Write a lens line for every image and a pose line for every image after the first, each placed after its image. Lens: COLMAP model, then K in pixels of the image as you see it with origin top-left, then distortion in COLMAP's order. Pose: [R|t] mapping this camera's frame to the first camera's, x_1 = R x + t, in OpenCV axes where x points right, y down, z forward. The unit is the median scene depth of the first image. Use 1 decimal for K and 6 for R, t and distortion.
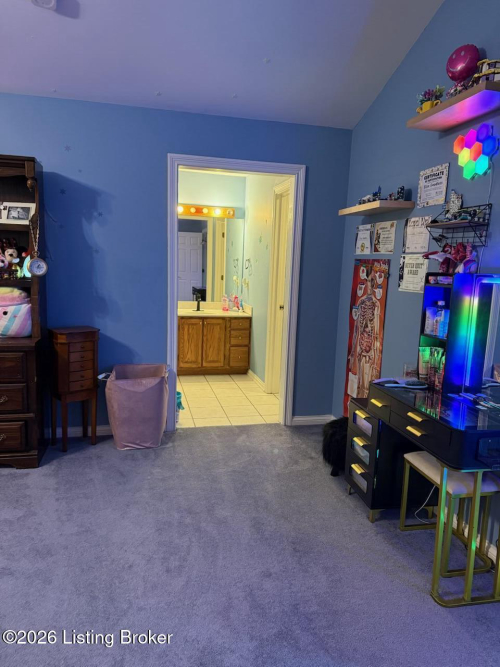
lens RADIAL K [[469.7, 0, 247.5], [0, 469.7, 334.2], [0, 0, 1]] dist [0.039691, -0.002384]
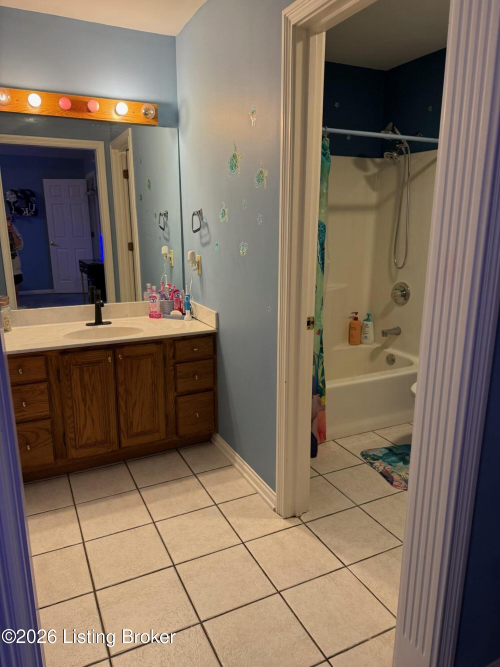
lens RADIAL K [[469.7, 0, 253.4], [0, 469.7, 333.1], [0, 0, 1]] dist [0.039691, -0.002384]
pose [[0.971420, -0.083997, 0.222010, -0.062191], [0.065429, 0.993816, 0.089718, -0.076693], [-0.228173, -0.072628, 0.970908, 0.518436]]
